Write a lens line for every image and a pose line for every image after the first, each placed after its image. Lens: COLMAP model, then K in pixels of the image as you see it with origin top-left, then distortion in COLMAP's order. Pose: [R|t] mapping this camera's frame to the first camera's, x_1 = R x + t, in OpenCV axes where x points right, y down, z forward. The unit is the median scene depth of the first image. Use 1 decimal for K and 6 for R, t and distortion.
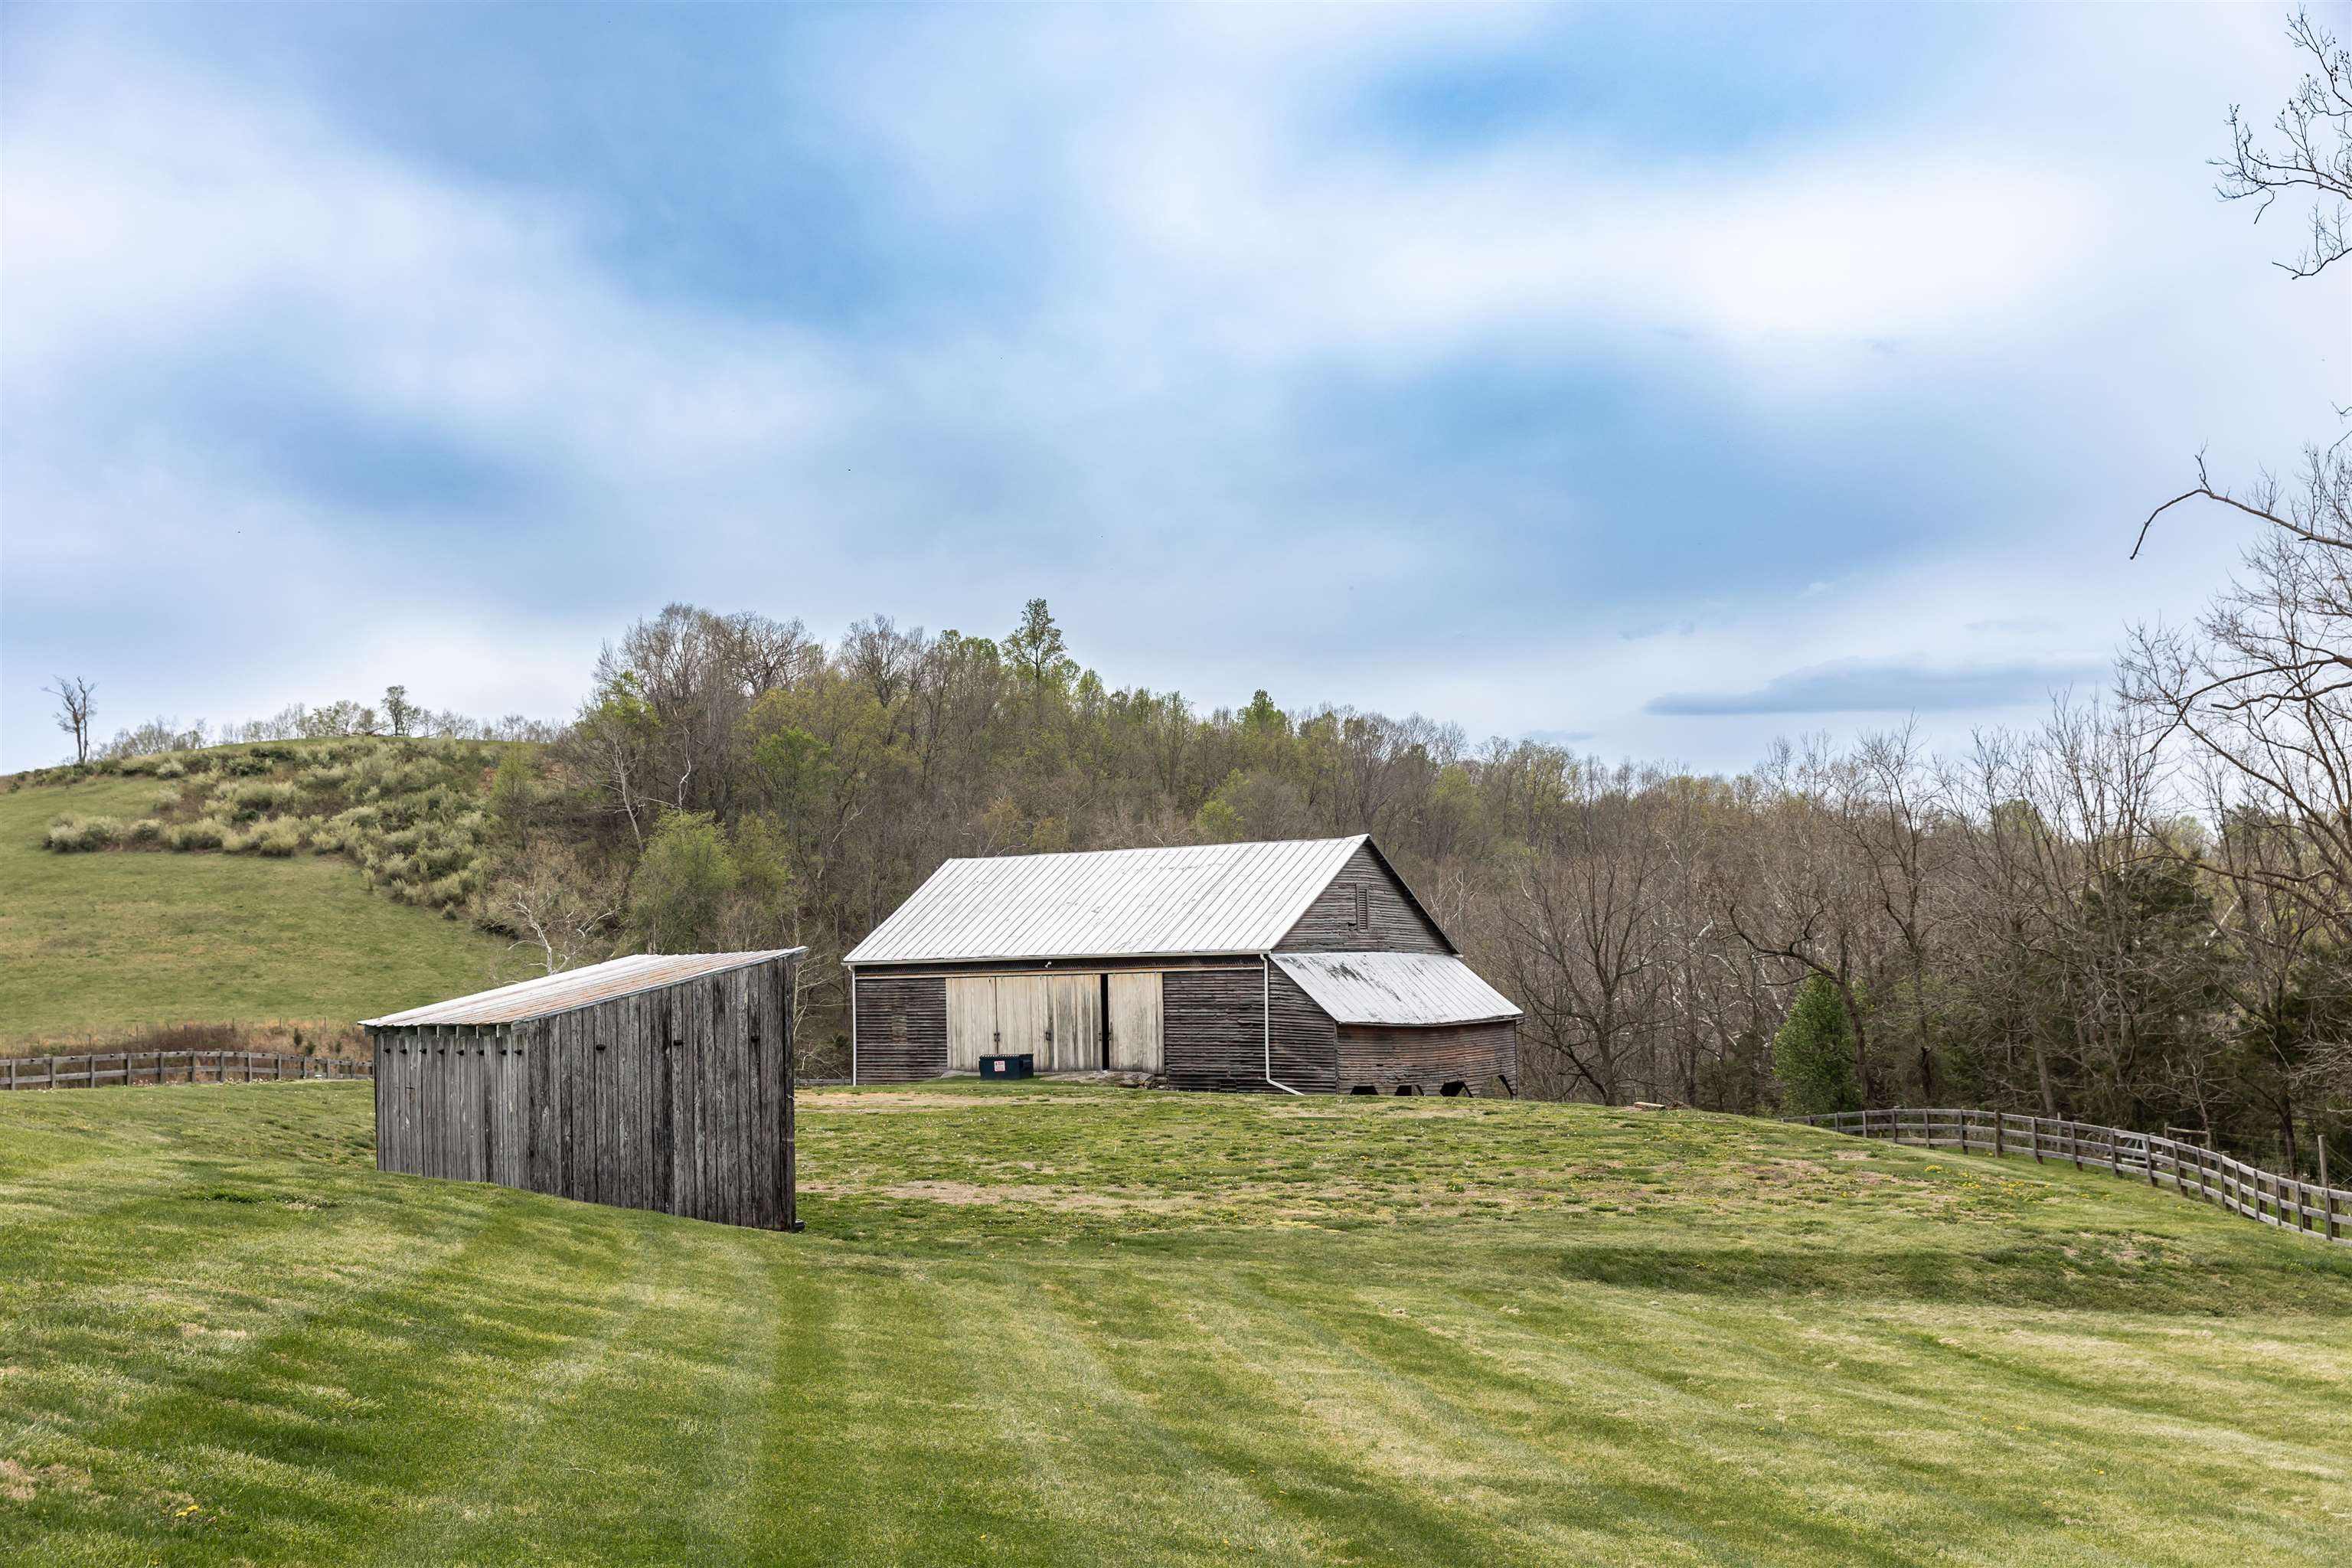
lens RADIAL K [[2786.3, 0, 1174.6], [0, 2786.3, 783.3], [0, 0, 1]] dist [0.000476, 0.000000]
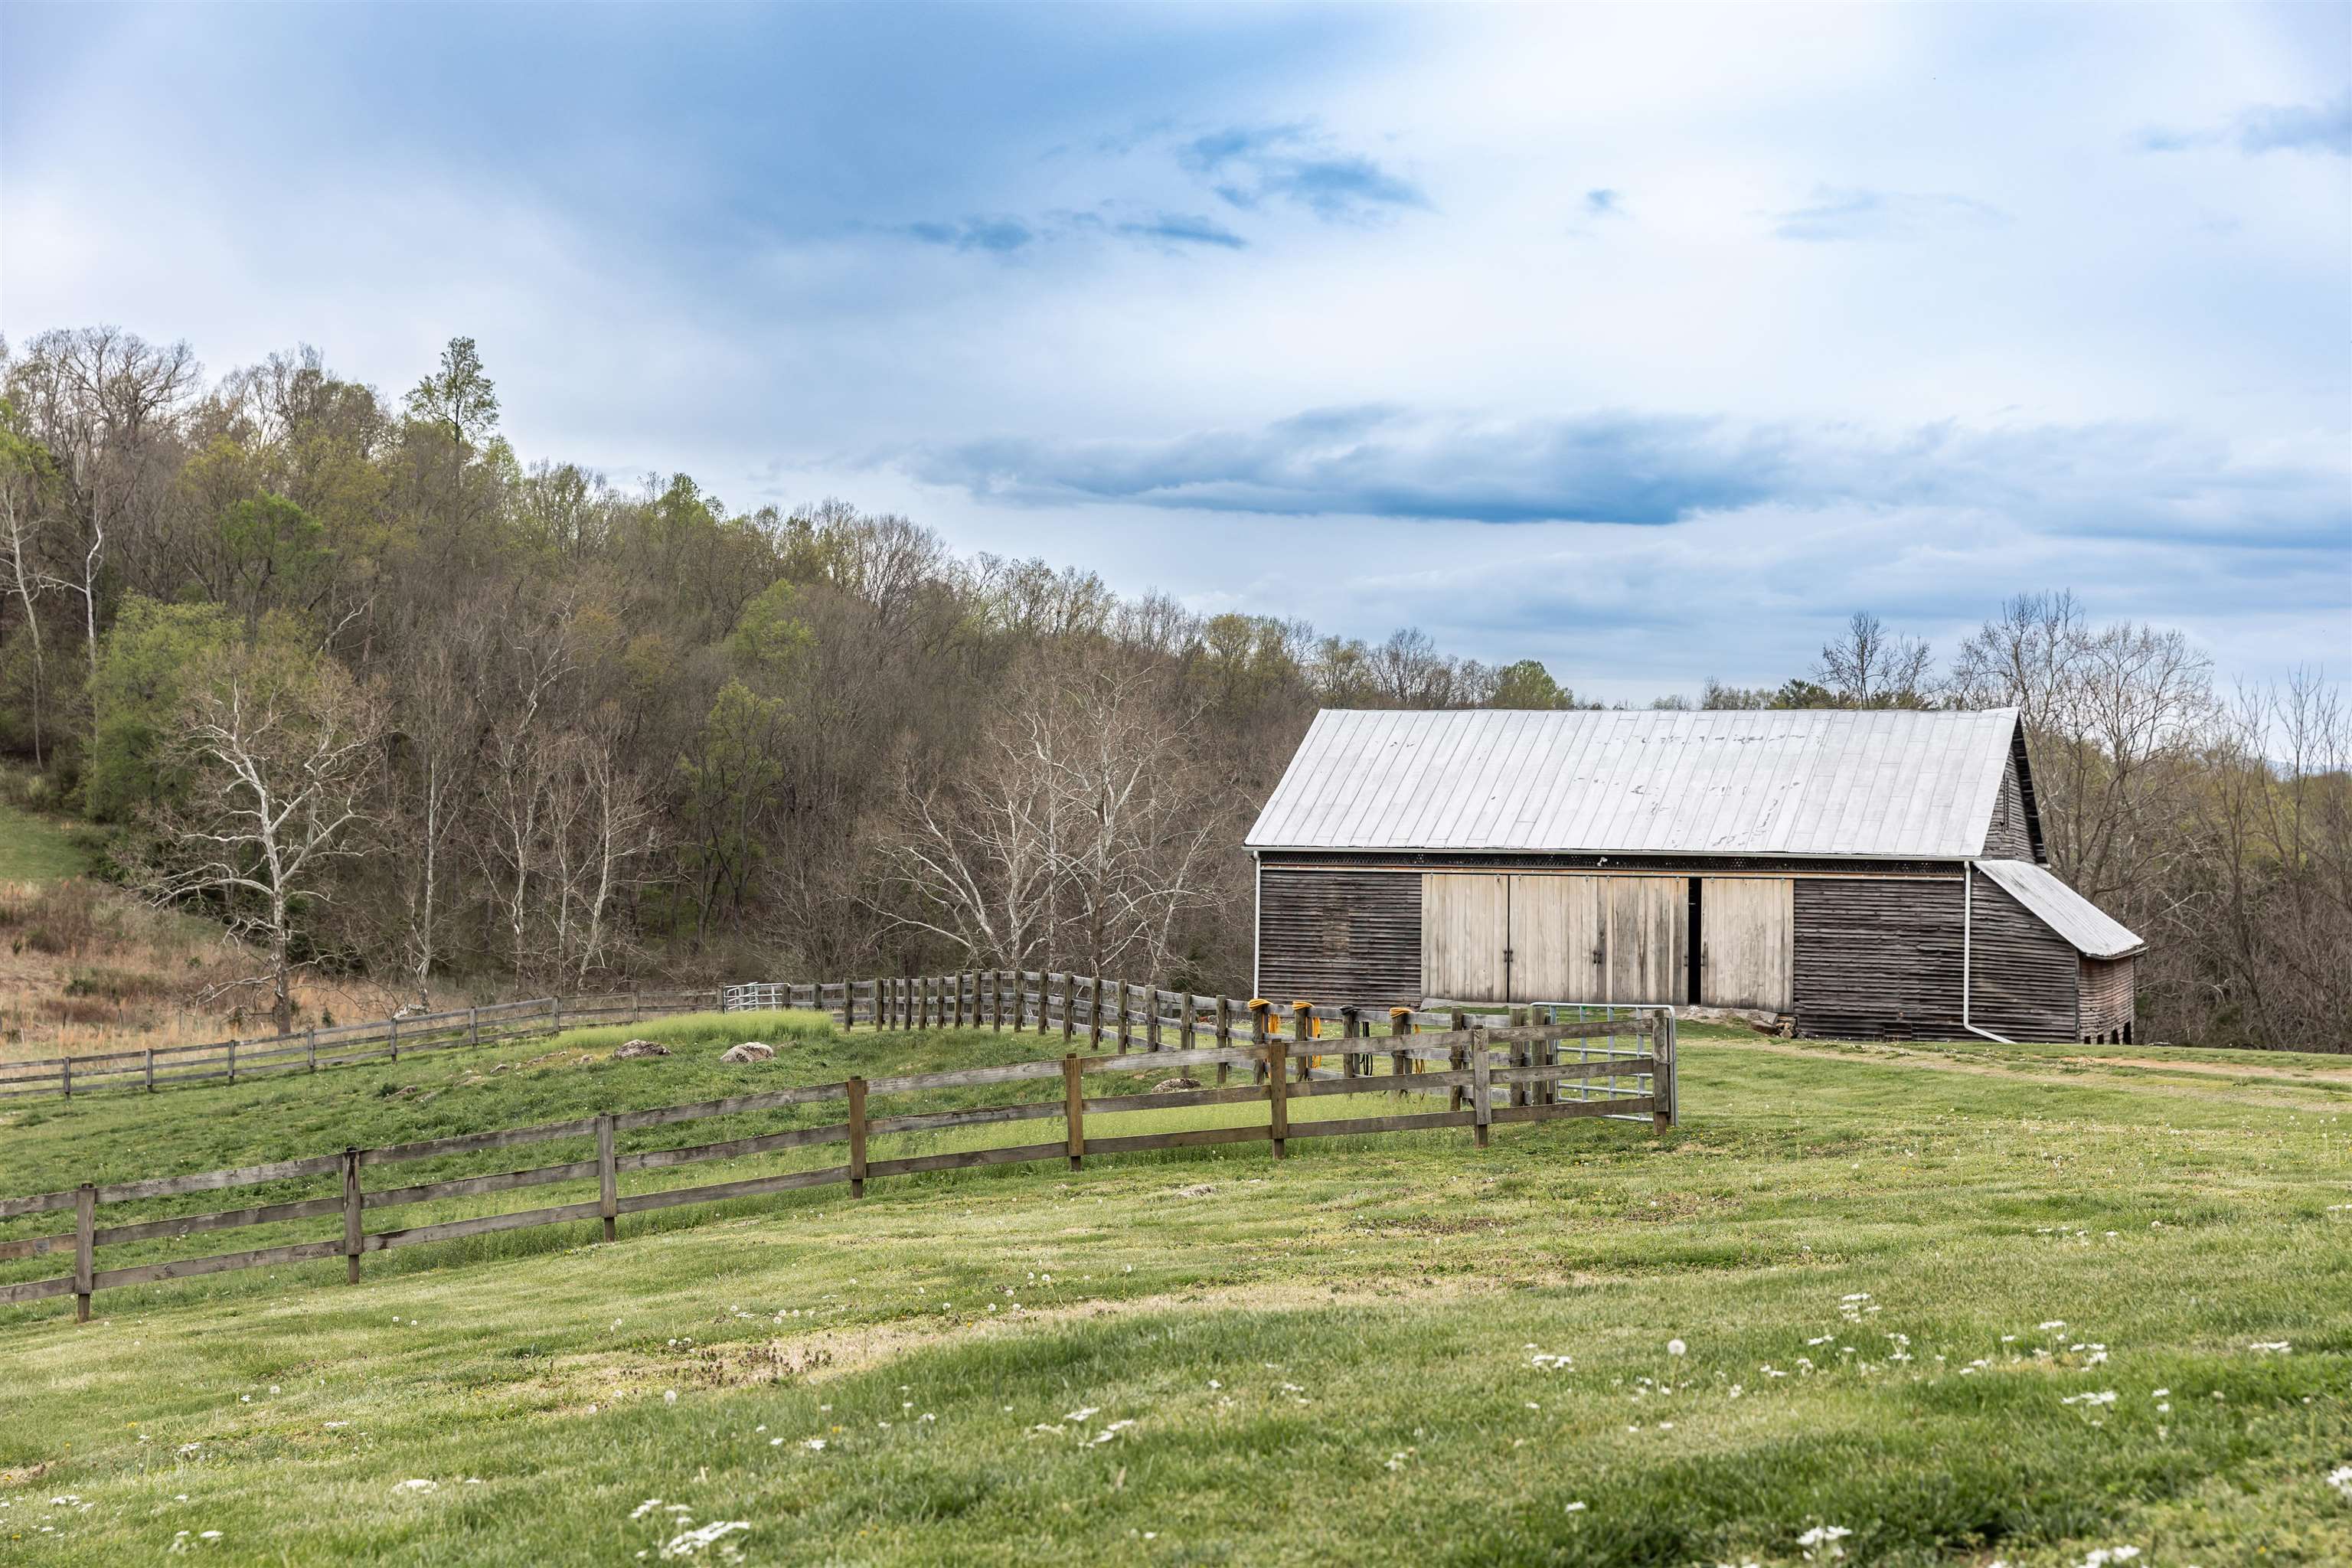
lens RADIAL K [[3458.1, 0, 1177.0], [0, 3458.1, 792.2], [0, 0, 1]] dist [-0.004284, 0.000000]
pose [[0.962280, 0.037675, 0.269439, -0.381339], [-0.052450, 0.997477, 0.047847, 0.006990], [-0.266957, -0.060174, 0.961828, 0.125491]]
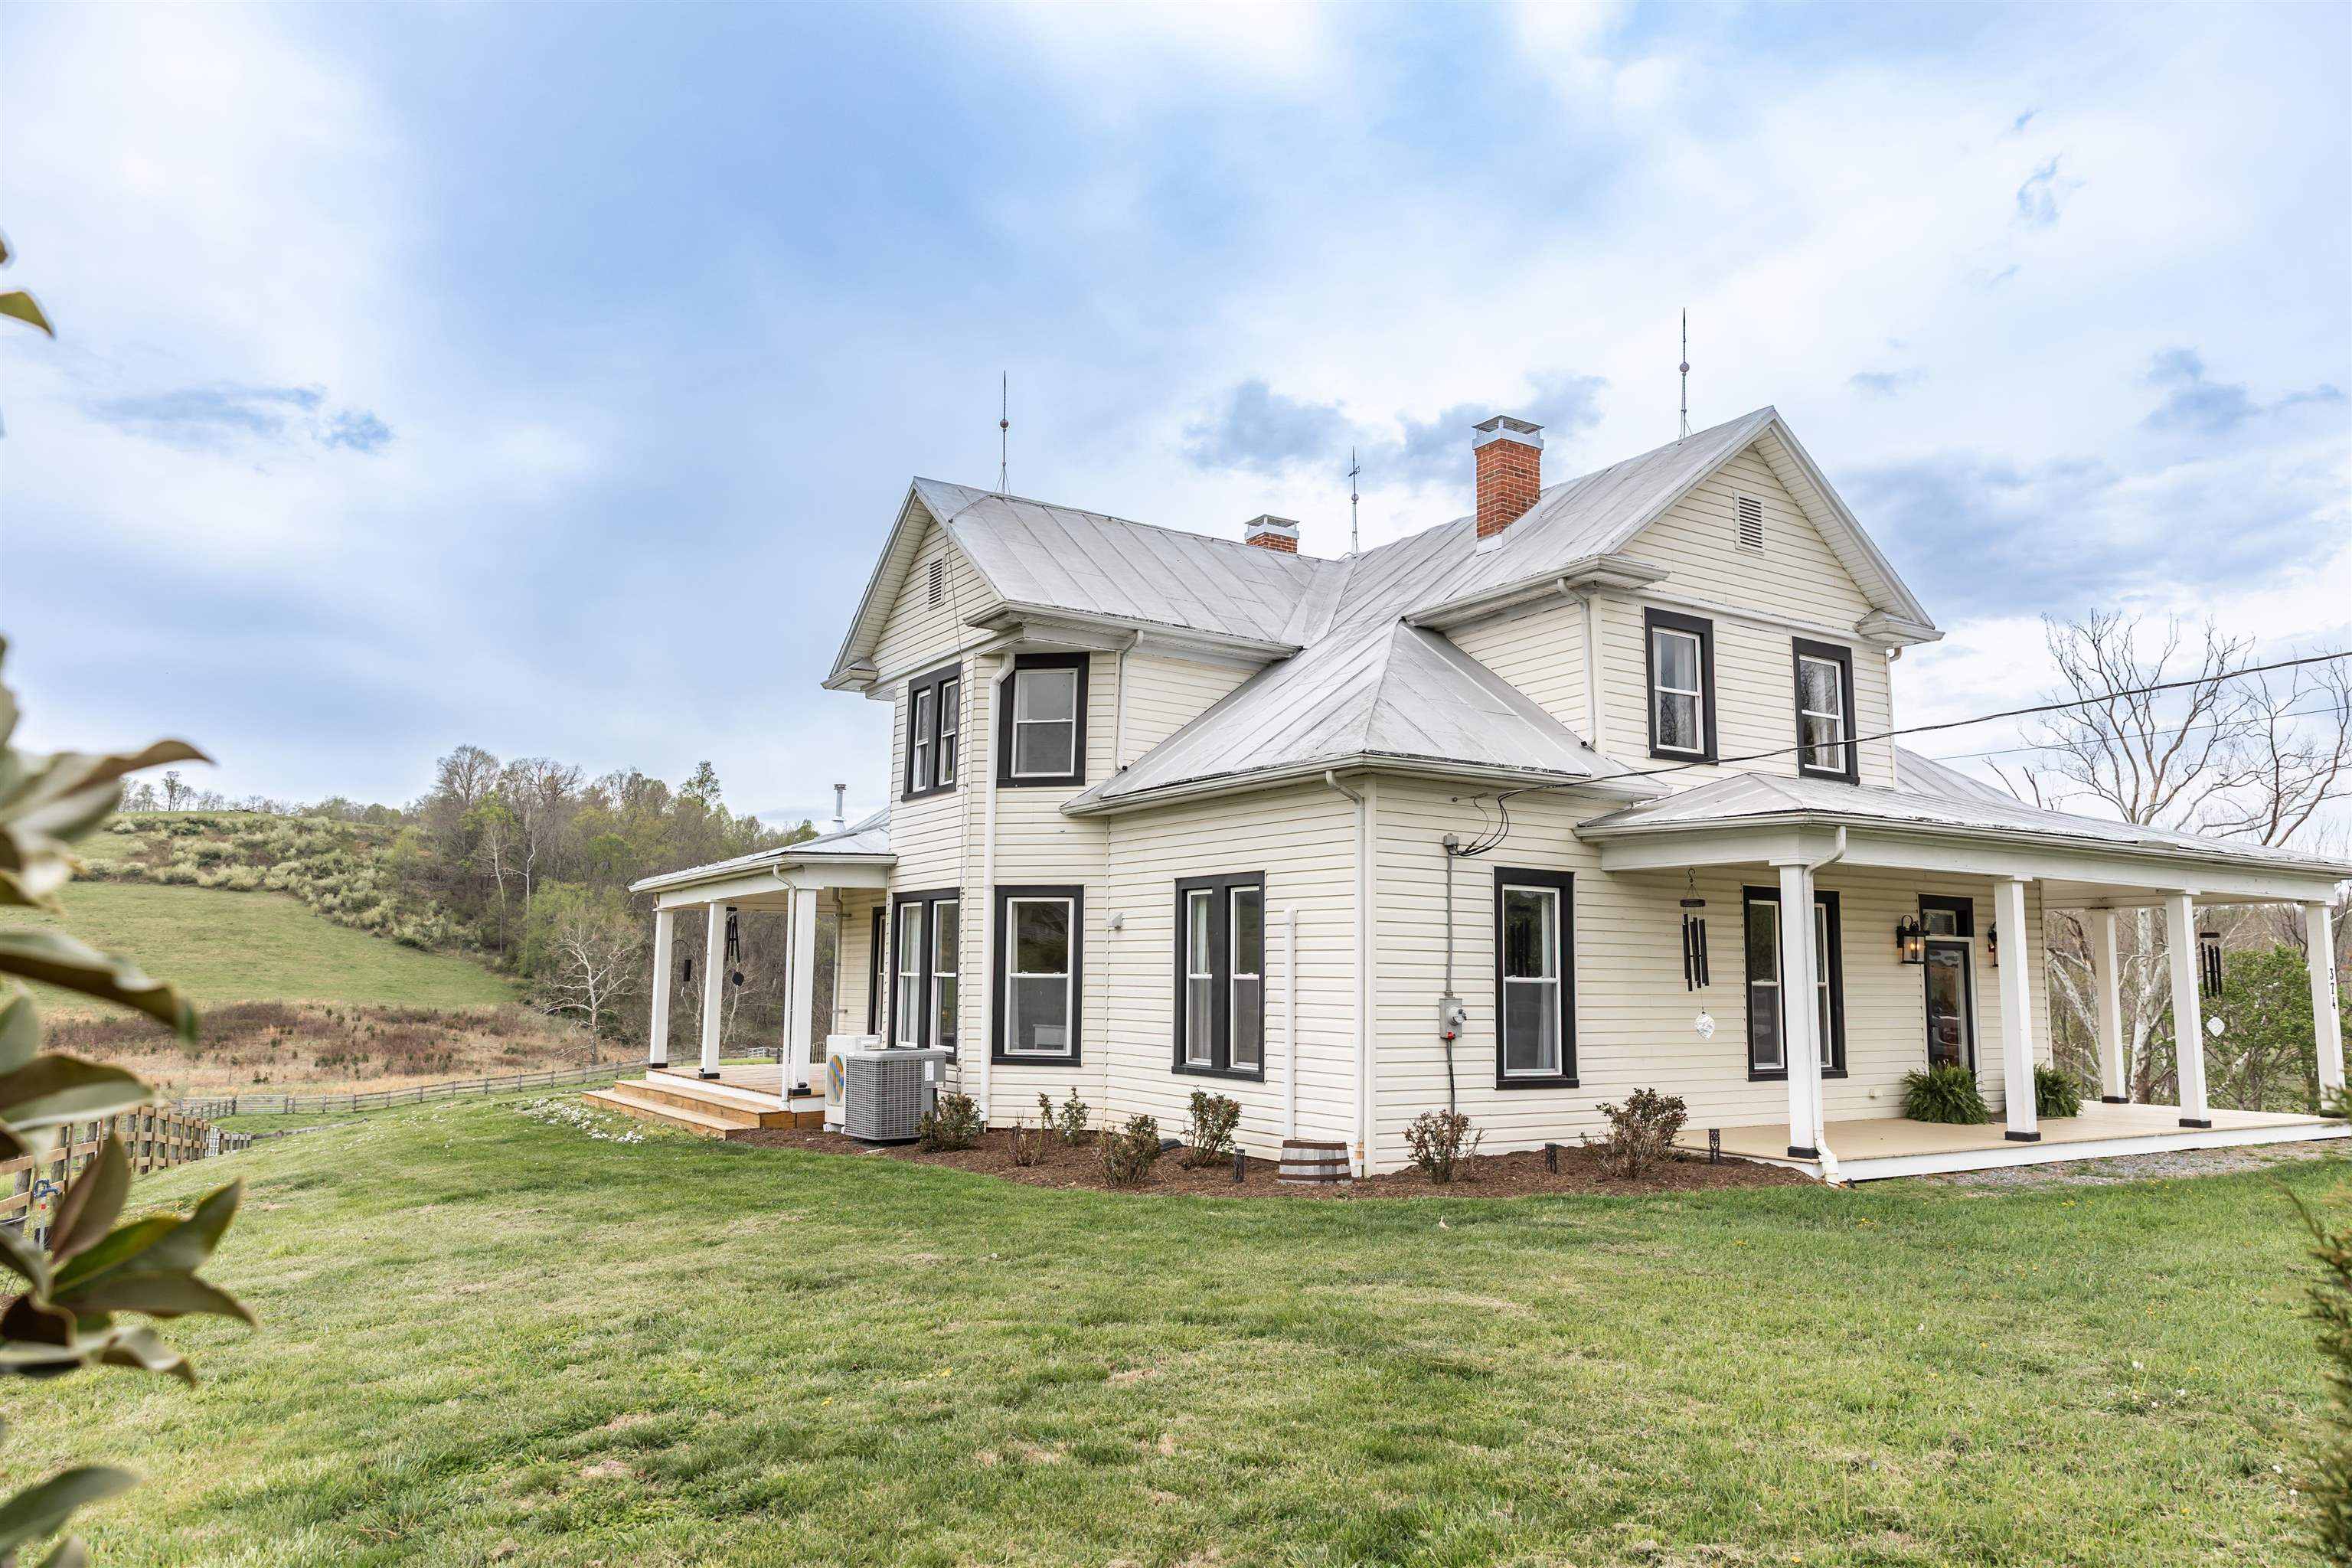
lens RADIAL K [[1582.8, 0, 1178.2], [0, 1582.8, 772.0], [0, 0, 1]] dist [0.007682, 0.002008]
pose [[0.938793, 0.077365, 0.335682, -0.355698], [-0.056287, 0.995809, -0.072089, -0.016793], [-0.339852, 0.048782, 0.939213, -0.076401]]
